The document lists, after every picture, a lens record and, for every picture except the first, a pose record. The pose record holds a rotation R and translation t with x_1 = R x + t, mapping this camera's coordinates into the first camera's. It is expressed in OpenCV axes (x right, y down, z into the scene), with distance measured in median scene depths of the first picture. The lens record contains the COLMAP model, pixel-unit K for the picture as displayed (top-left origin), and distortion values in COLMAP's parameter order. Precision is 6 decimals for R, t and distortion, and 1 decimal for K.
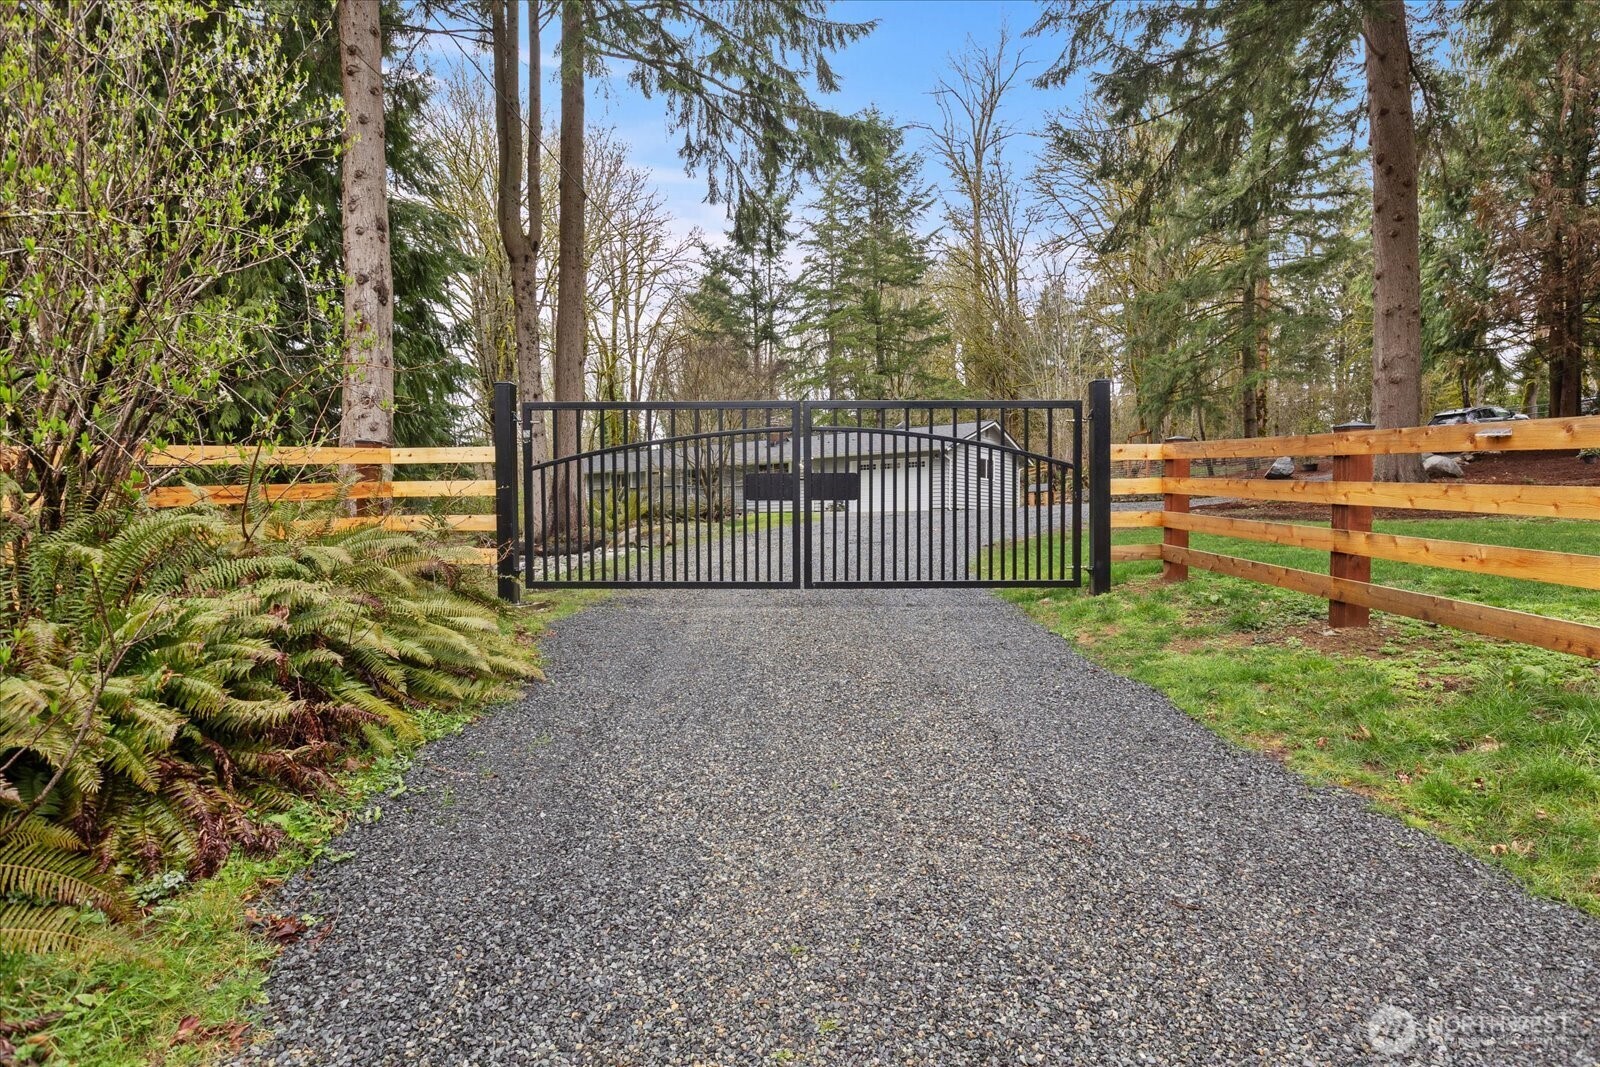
lens RADIAL K [[865.6, 0, 806.2], [0, 865.6, 555.9], [0, 0, 1]] dist [-0.000897, -0.004439]
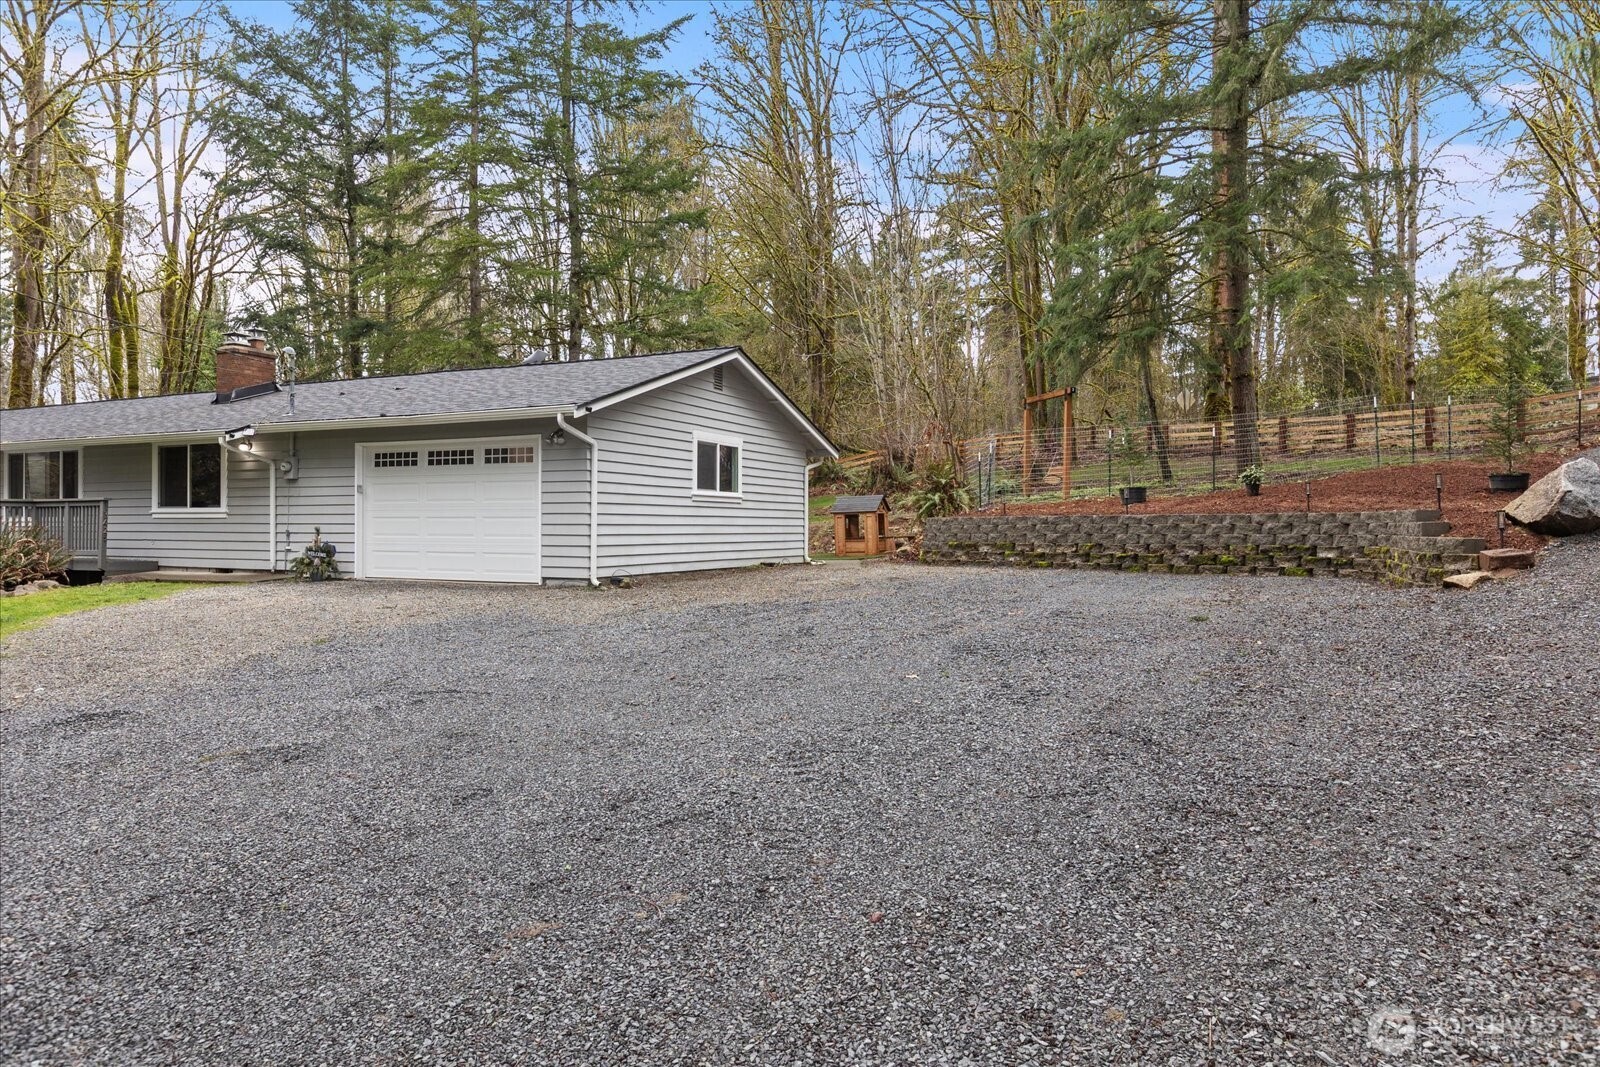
lens RADIAL K [[1007.4, 0, 794.7], [0, 1007.4, 533.3], [0, 0, 1]] dist [-0.006810, -0.000677]
pose [[0.984801, 0.003322, 0.173656, 0.399928], [-0.001245, 0.999926, -0.012066, -0.154100], [-0.173683, 0.011666, 0.984733, 1.291653]]
